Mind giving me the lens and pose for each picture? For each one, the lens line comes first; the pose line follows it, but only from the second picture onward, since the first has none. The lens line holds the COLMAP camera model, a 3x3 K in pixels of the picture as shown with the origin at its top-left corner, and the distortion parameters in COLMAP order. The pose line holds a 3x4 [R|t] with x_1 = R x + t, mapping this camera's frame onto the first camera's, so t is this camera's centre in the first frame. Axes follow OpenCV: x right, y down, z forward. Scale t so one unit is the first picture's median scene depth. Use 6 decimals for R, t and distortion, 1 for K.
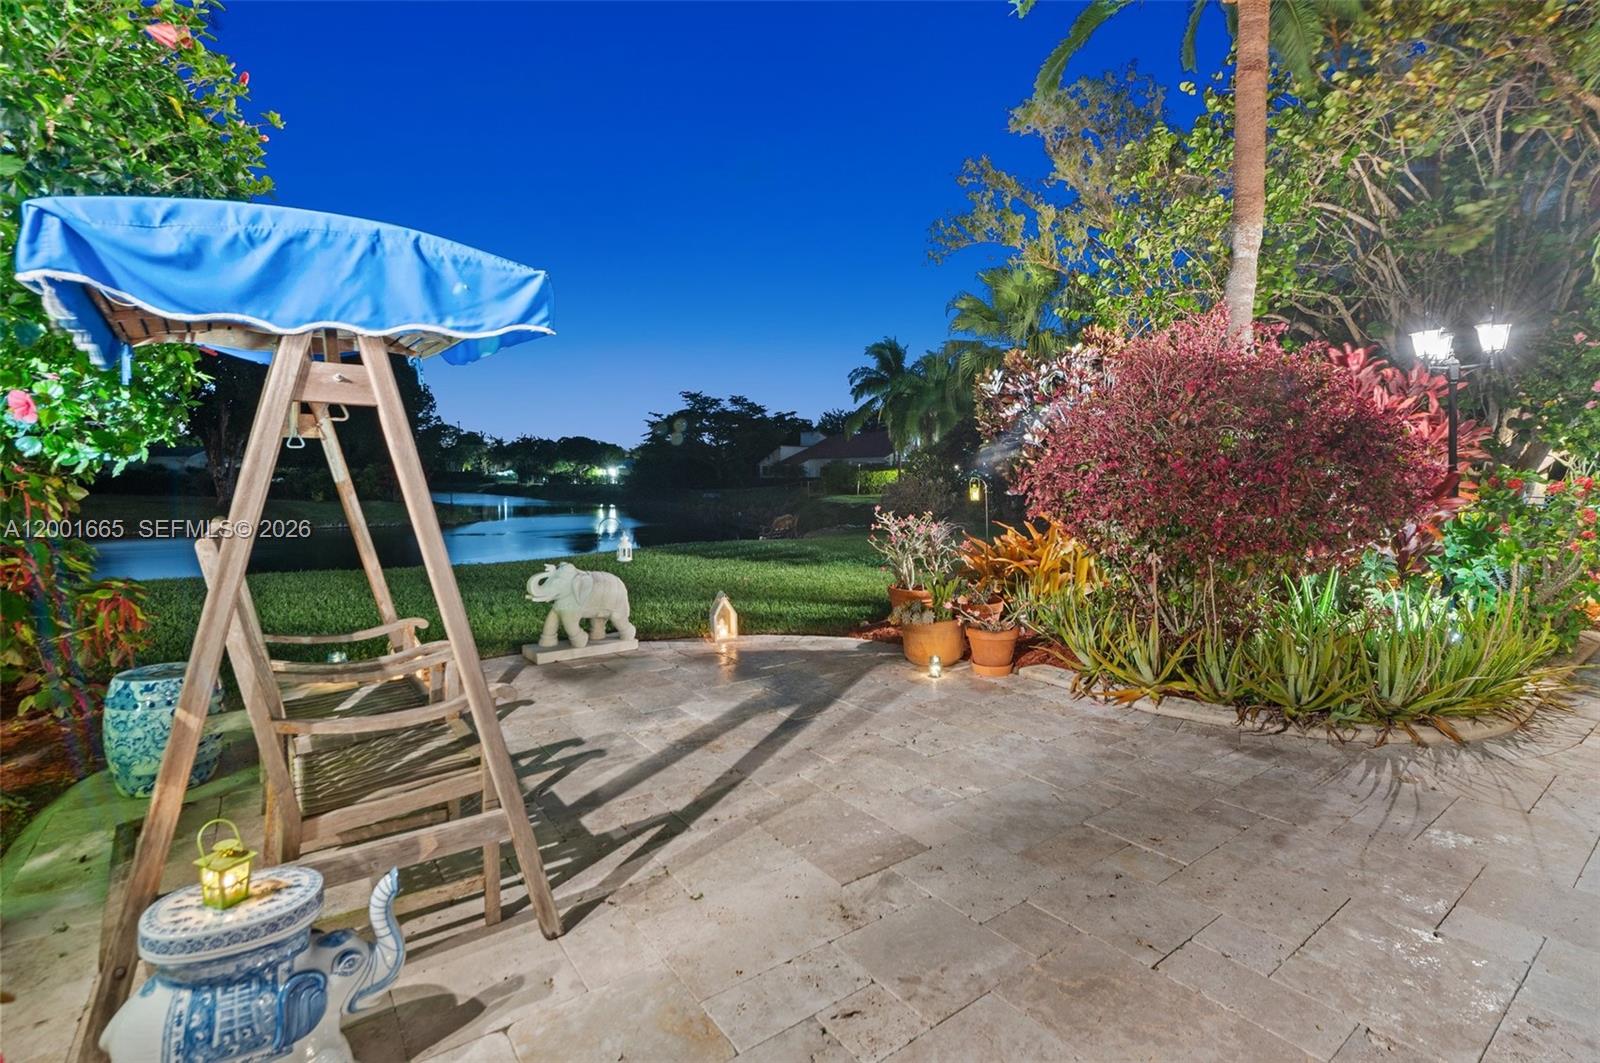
lens RADIAL K [[732.8, 0, 824.6], [0, 732.8, 511.4], [0, 0, 1]] dist [-0.011532, -0.000453]
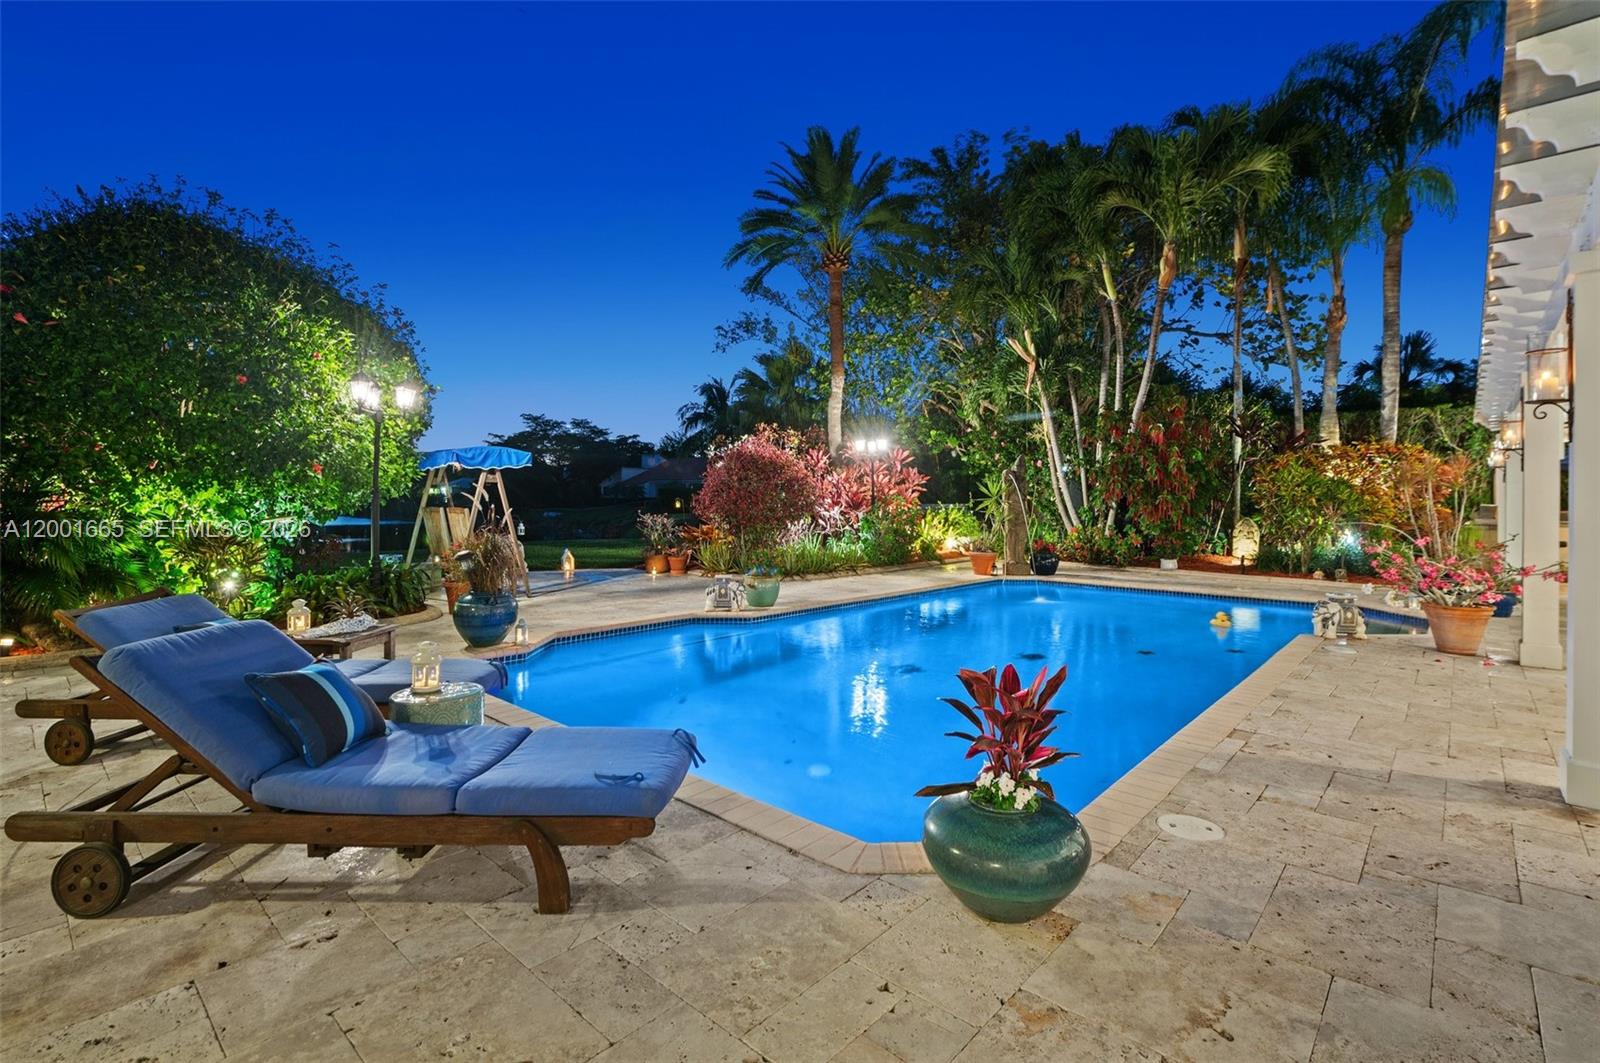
lens RADIAL K [[735.6, 0, 821.3], [0, 735.6, 497.2], [0, 0, 1]] dist [-0.009397, -0.000665]
pose [[0.980031, 0.007658, 0.198698, 0.013488], [0.001956, 0.998838, -0.048146, 0.004886], [-0.198836, 0.047573, 0.978877, -0.105822]]
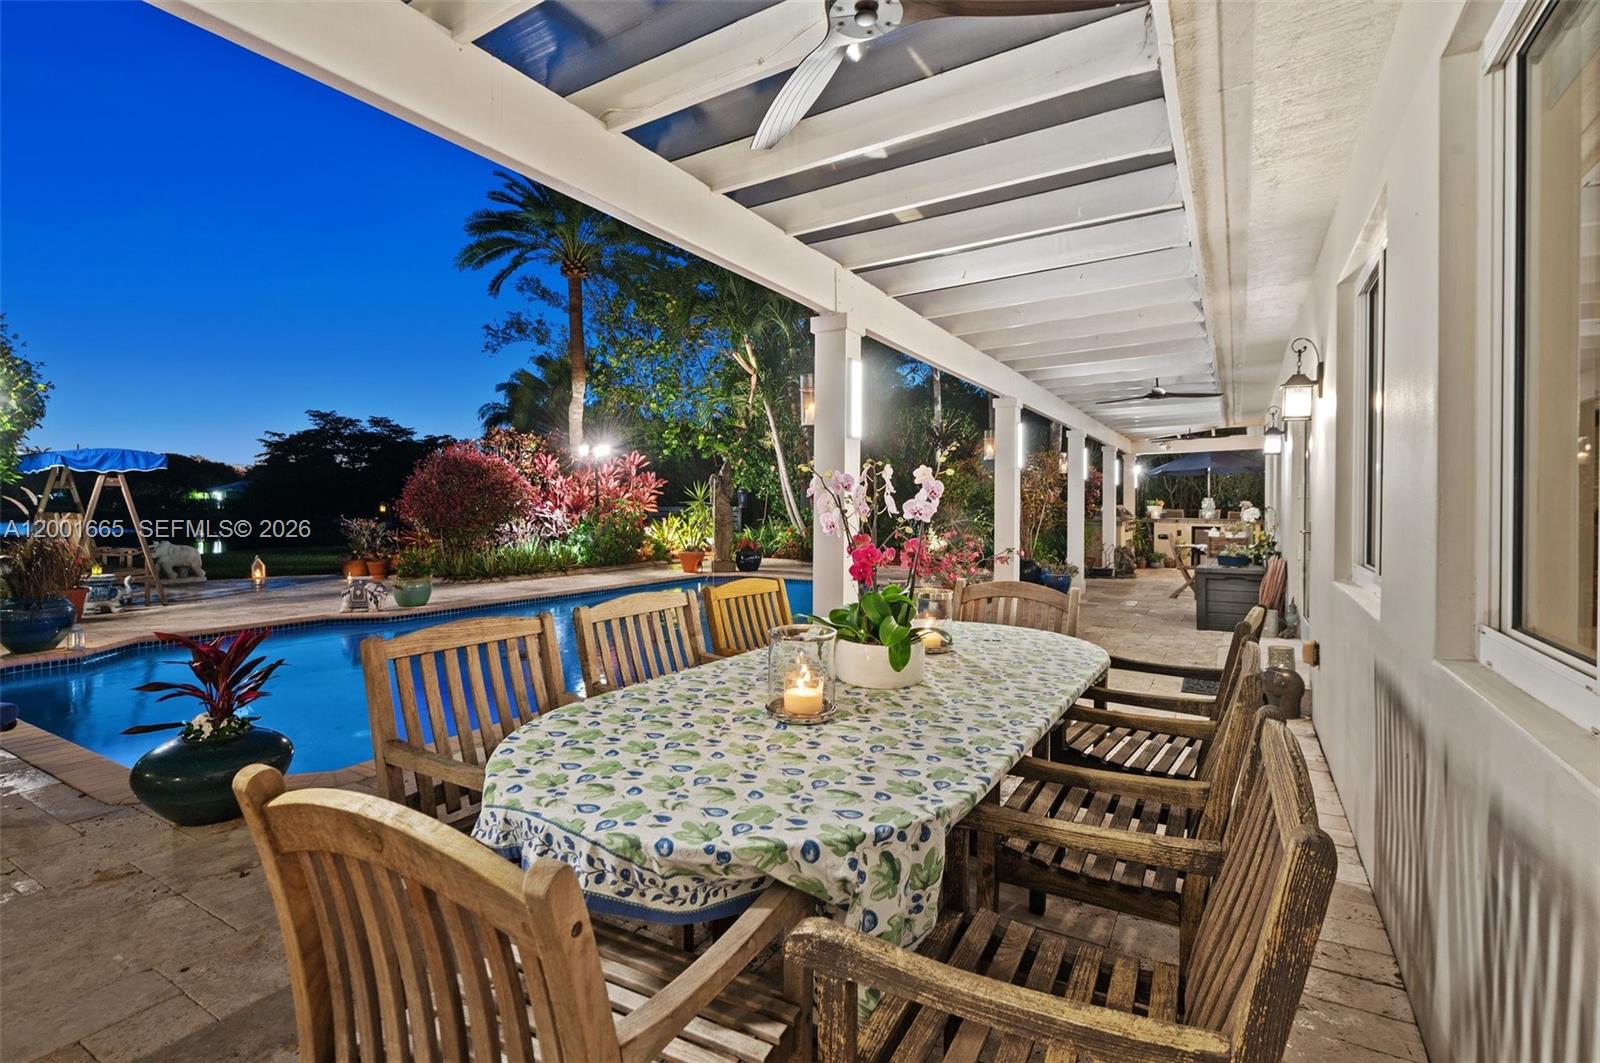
lens RADIAL K [[732.8, 0, 824.6], [0, 732.8, 511.4], [0, 0, 1]] dist [-0.011532, -0.000453]
pose [[0.916513, -0.001429, 0.400003, 0.041327], [0.015456, 0.999373, -0.031842, 0.005873], [-0.399706, 0.035366, 0.915961, -0.125569]]
